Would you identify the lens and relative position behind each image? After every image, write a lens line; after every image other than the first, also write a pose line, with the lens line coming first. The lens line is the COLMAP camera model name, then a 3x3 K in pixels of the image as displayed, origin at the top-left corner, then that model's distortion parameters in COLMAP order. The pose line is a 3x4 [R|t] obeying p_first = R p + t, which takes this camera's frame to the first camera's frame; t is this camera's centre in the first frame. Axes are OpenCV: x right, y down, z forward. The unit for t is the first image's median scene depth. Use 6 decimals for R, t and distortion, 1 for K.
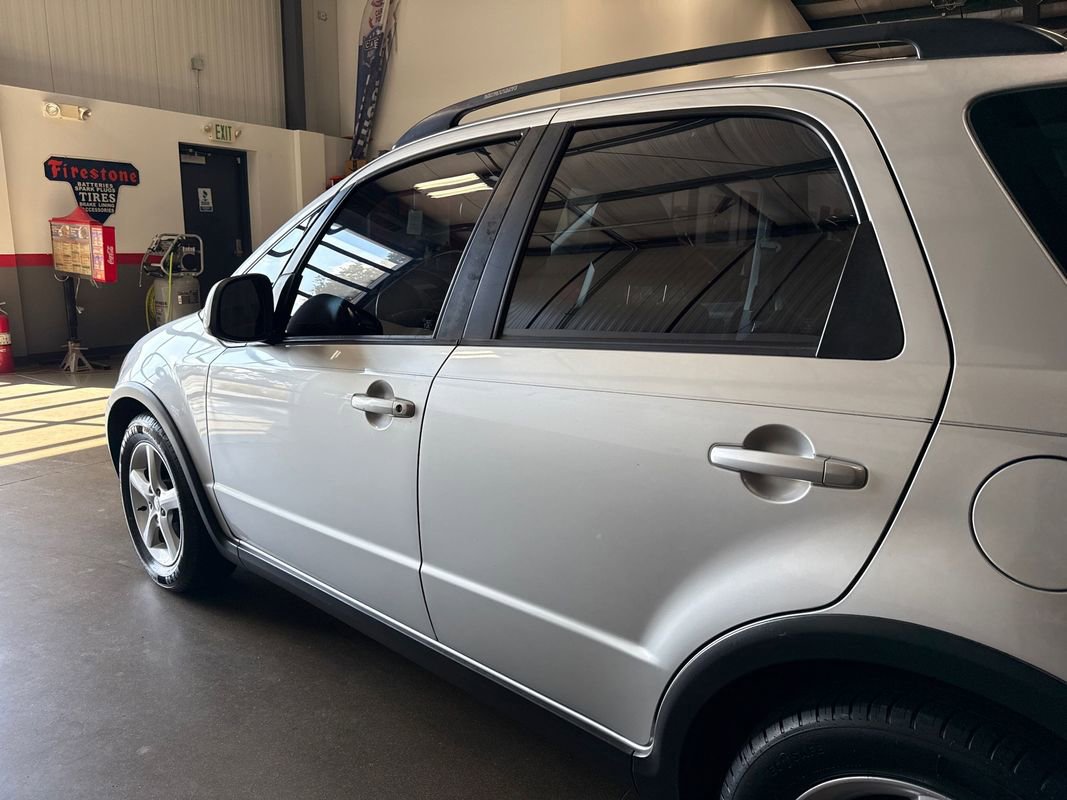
lens RADIAL K [[761.3, 0, 538.7], [0, 761.3, 396.1], [0, 0, 1]] dist [0.000638, -0.002590]
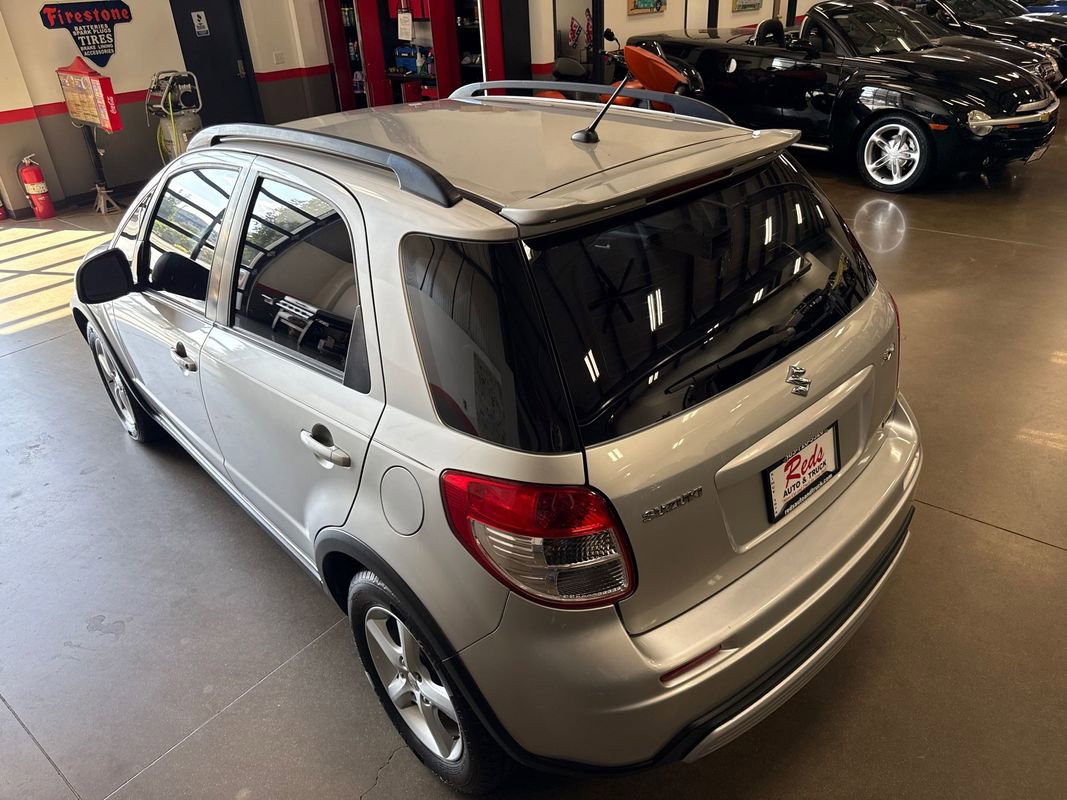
lens RADIAL K [[769.8, 0, 535.2], [0, 769.8, 376.9], [0, 0, 1]] dist [0.004138, -0.000658]
pose [[0.992040, -0.013652, -0.125178, 0.159979], [0.048455, 0.958945, 0.279423, -0.082951], [0.116224, -0.283265, 0.951973, -0.087709]]
